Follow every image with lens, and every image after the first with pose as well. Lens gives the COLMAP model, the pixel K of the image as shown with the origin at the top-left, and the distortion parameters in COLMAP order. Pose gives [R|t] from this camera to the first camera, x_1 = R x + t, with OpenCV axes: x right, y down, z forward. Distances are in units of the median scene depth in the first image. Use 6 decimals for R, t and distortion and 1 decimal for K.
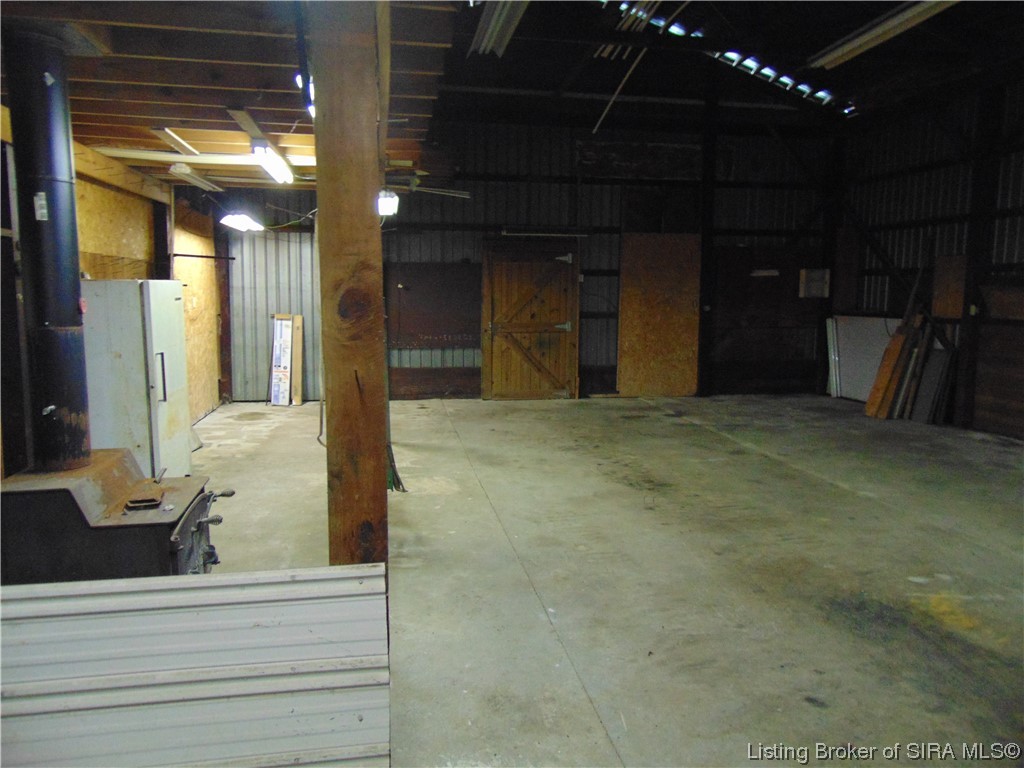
lens RADIAL K [[773.1, 0, 504.2], [0, 773.1, 384.2], [0, 0, 1]] dist [-0.013565, 0.050807]
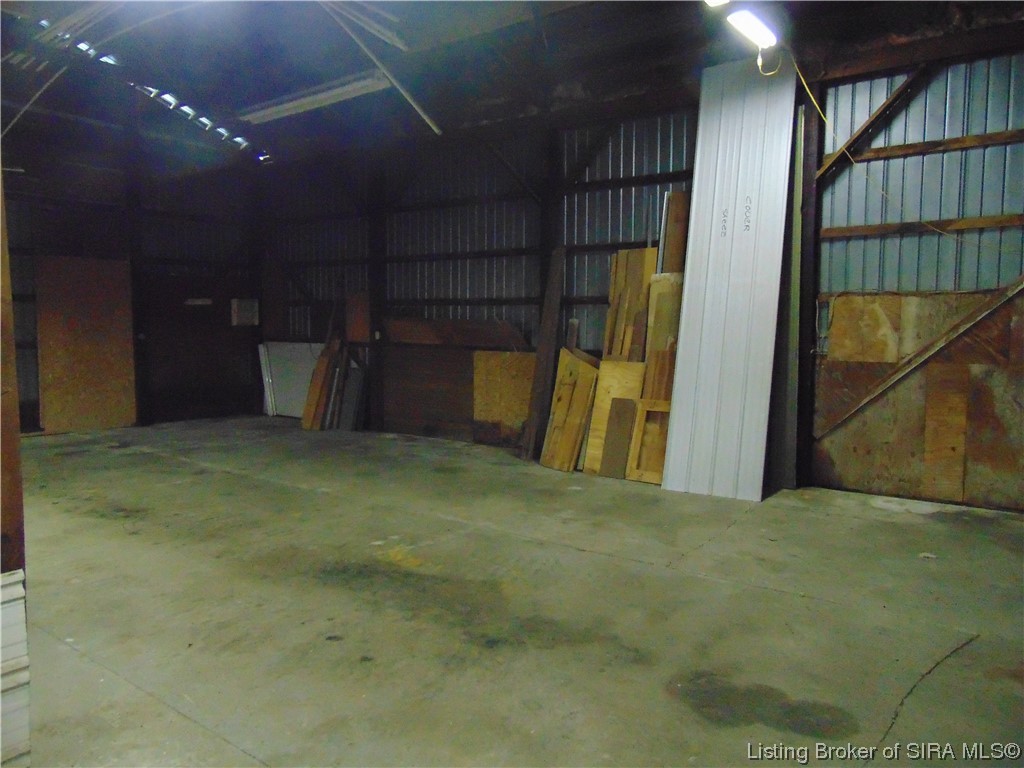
lens RADIAL K [[773.1, 0, 512.7], [0, 773.1, 379.9], [0, 0, 1]] dist [-0.013565, 0.050807]
pose [[0.737043, -0.047038, 0.674207, -0.103887], [0.074535, 0.997147, -0.011913, 0.008173], [-0.671724, 0.059033, 0.738446, -0.080968]]
